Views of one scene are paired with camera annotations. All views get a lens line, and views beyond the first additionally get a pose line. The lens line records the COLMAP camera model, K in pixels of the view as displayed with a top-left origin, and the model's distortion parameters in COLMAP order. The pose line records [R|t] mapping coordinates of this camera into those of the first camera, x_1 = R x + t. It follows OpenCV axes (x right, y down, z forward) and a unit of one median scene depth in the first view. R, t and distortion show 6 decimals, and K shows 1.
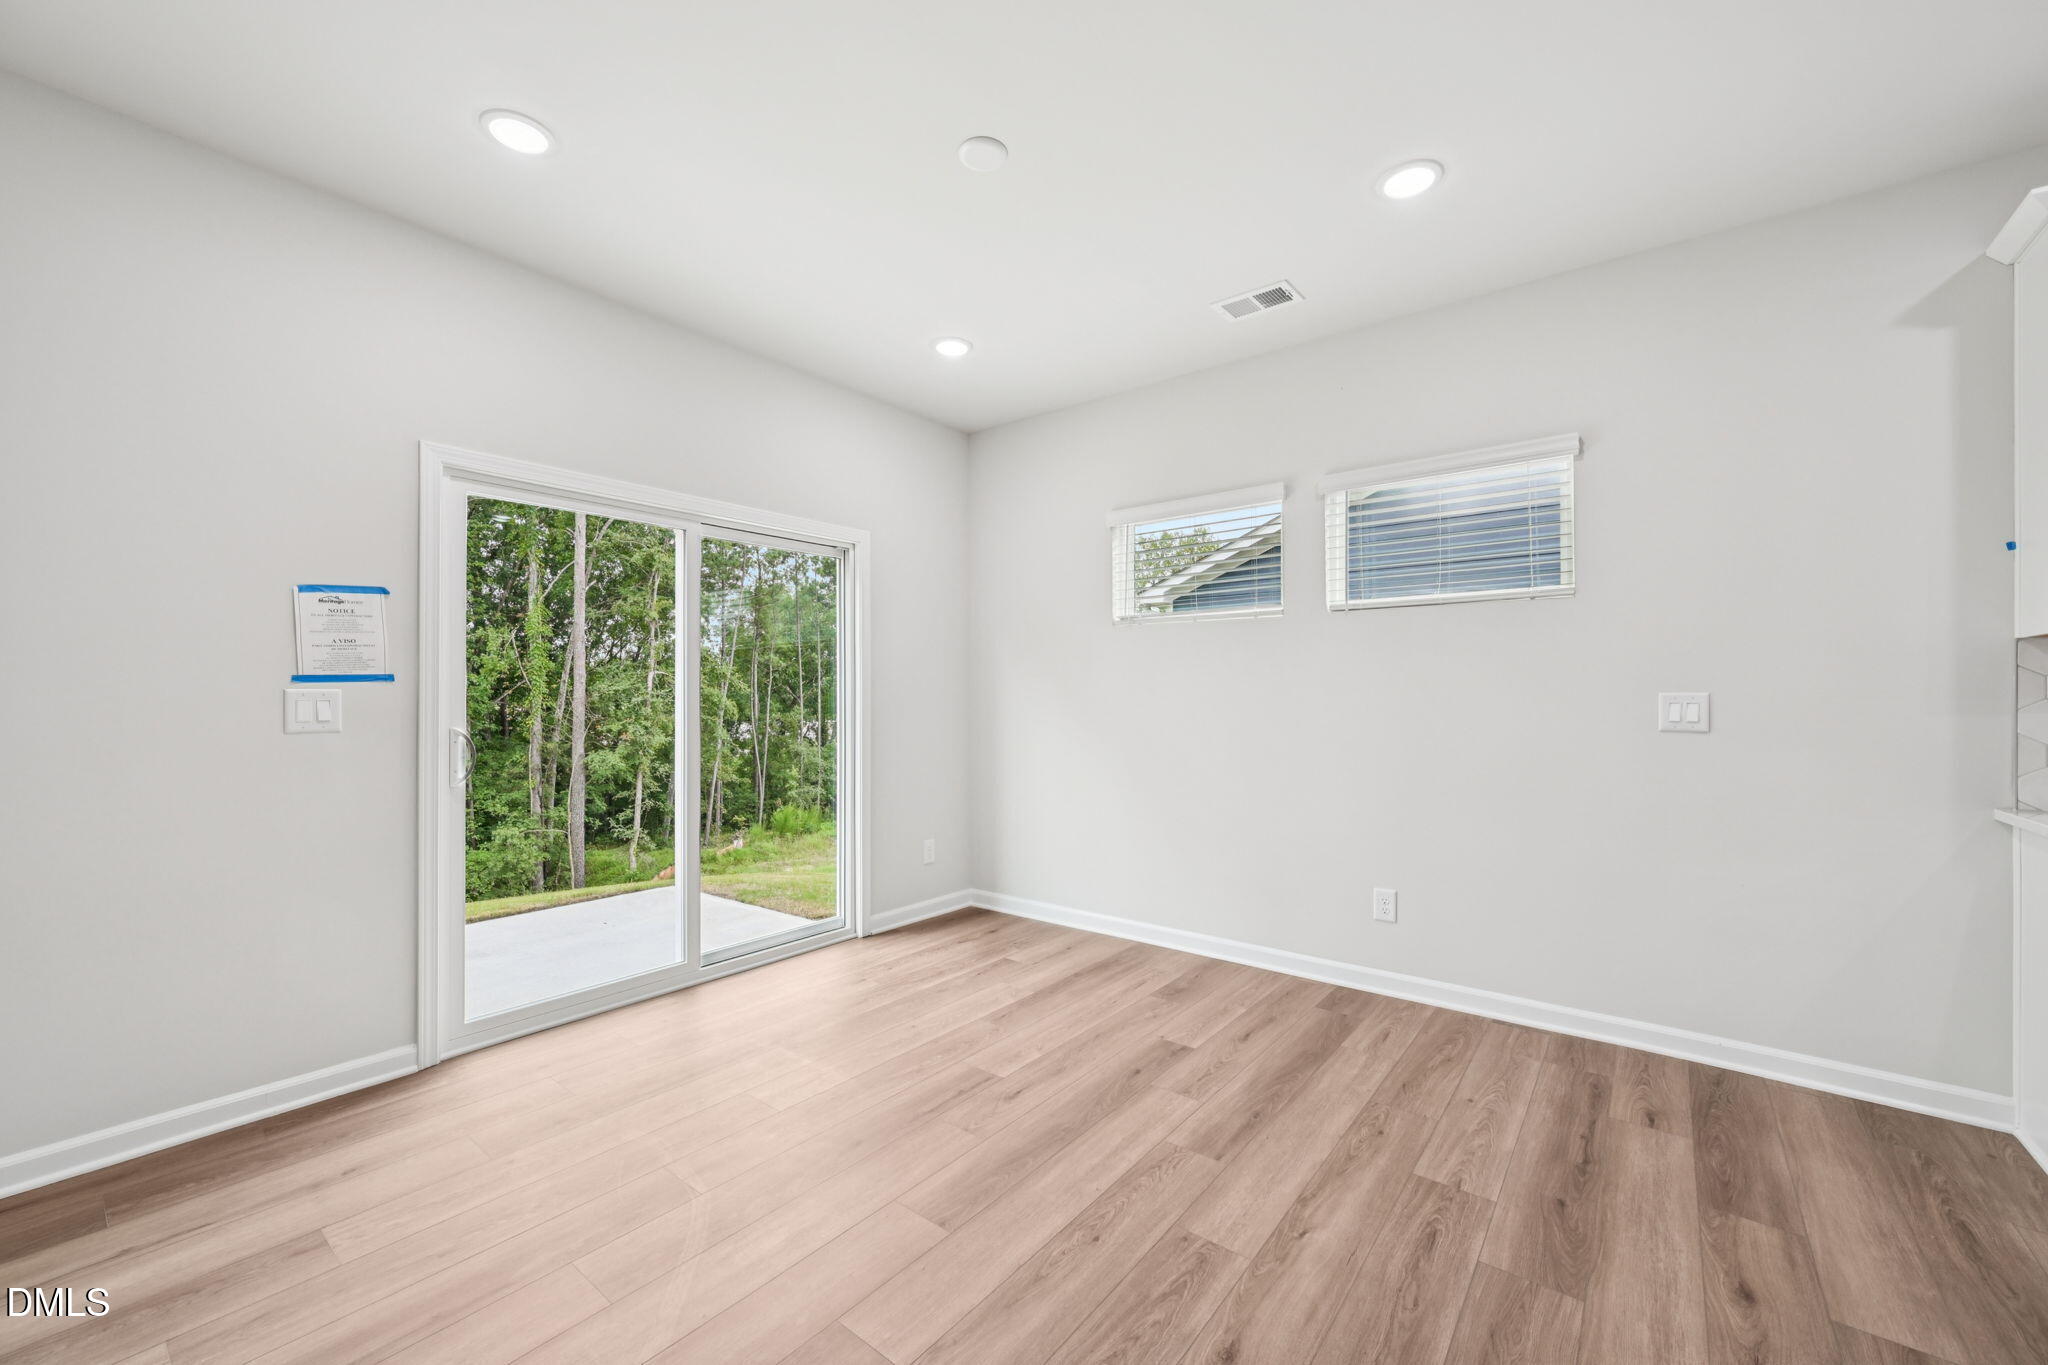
lens RADIAL K [[817.6, 0, 1026.7], [0, 817.6, 691.9], [0, 0, 1]] dist [-0.000830, 0.000020]
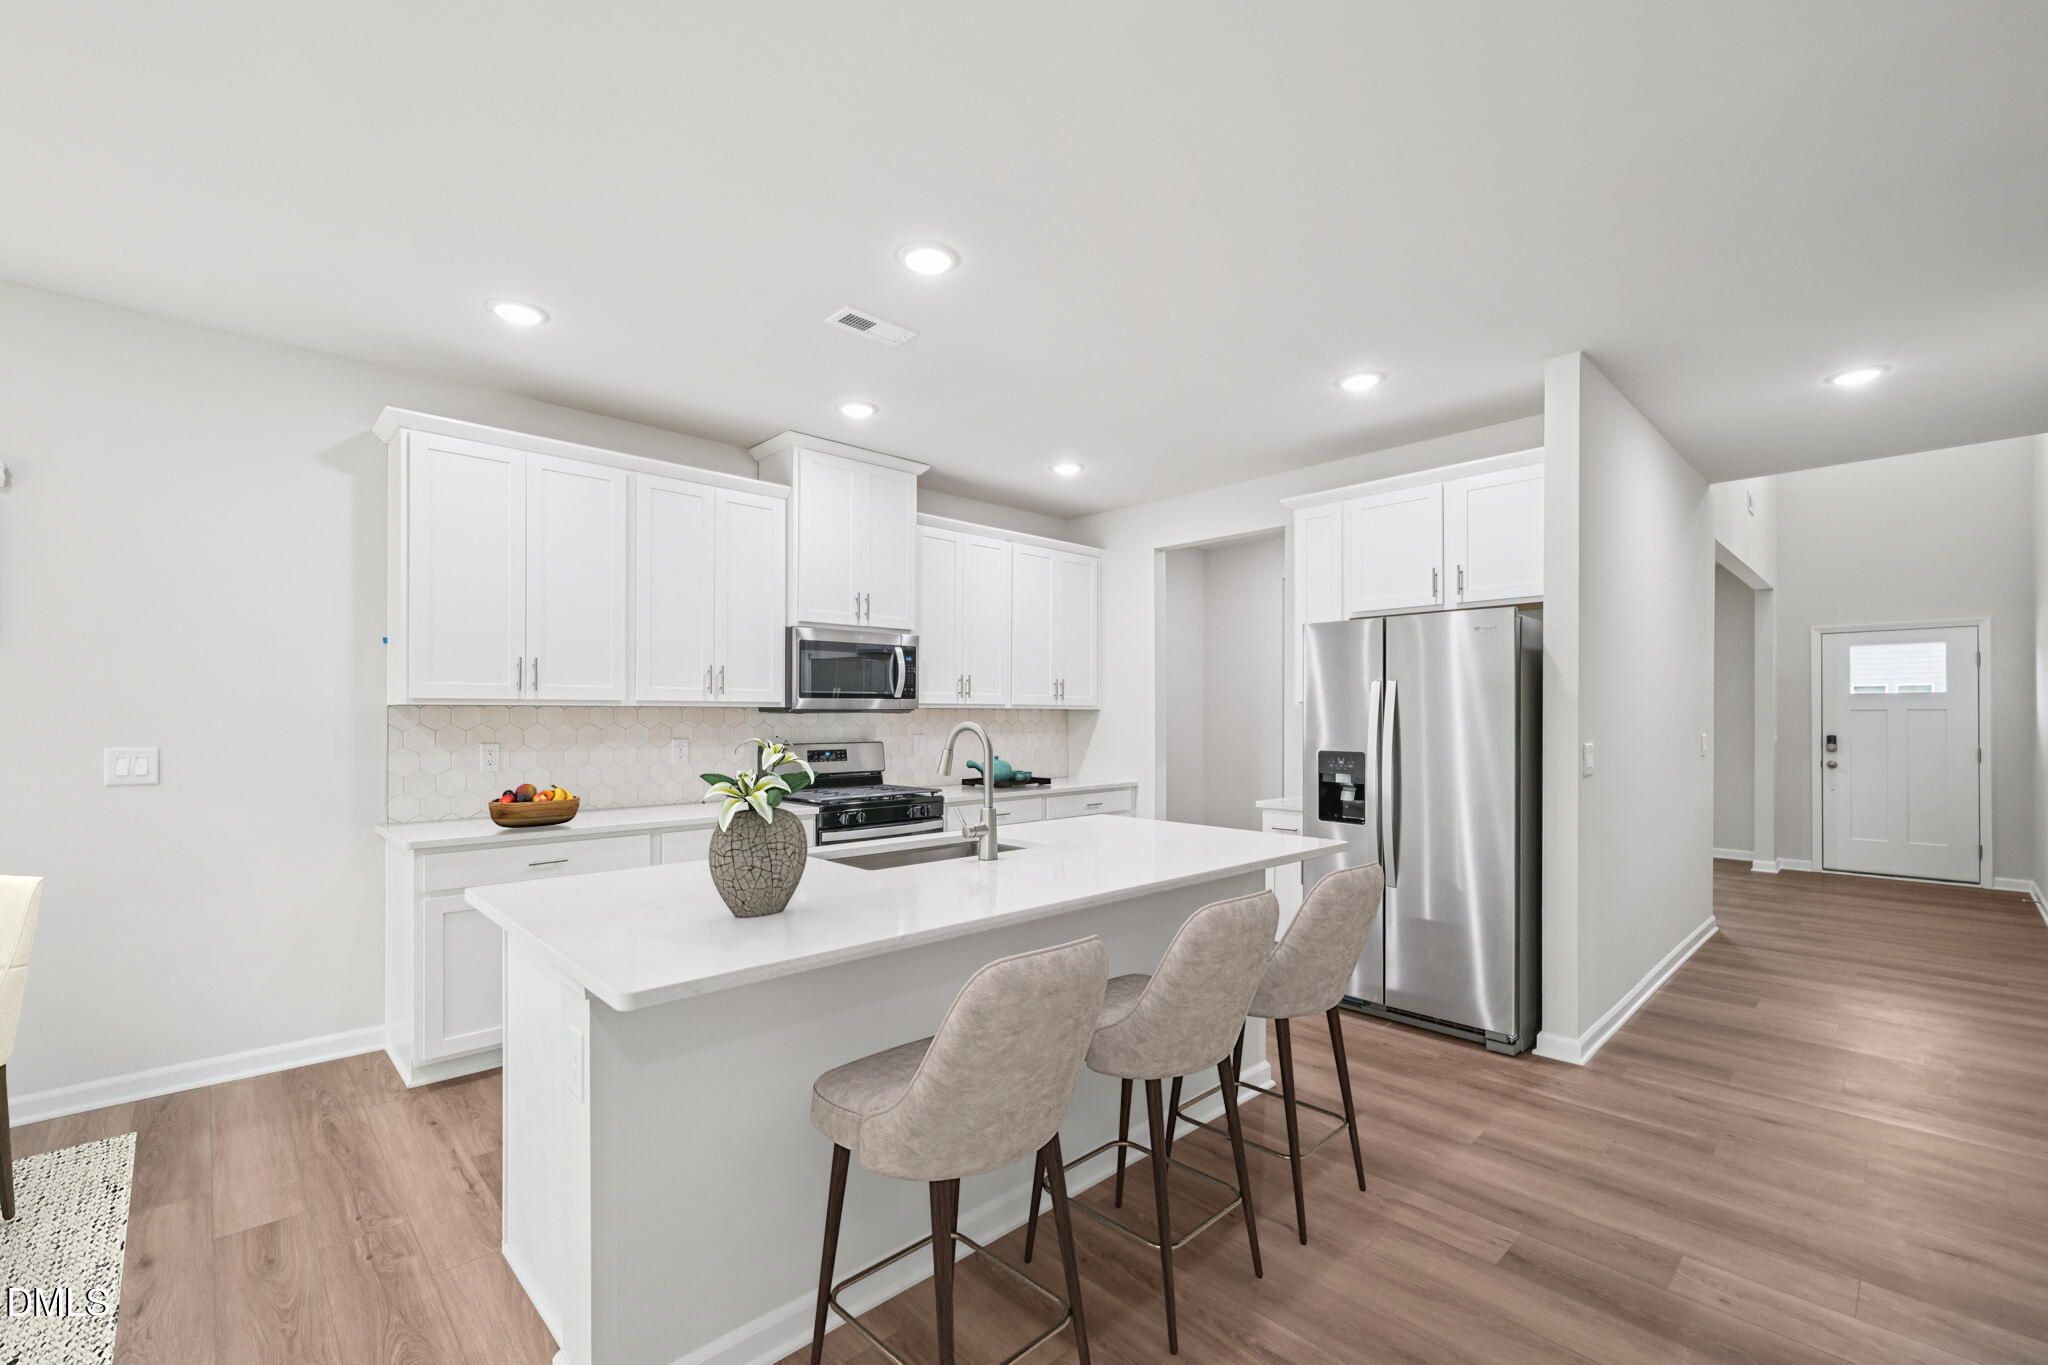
lens RADIAL K [[864.7, 0, 1024.8], [0, 864.7, 713.2], [0, 0, 1]] dist [-0.003185, -0.000405]
pose [[0.147708, -0.001041, 0.989030, -0.127921], [0.000601, 0.999999, 0.000963, -0.051604], [-0.989031, 0.000453, 0.147709, -0.334654]]
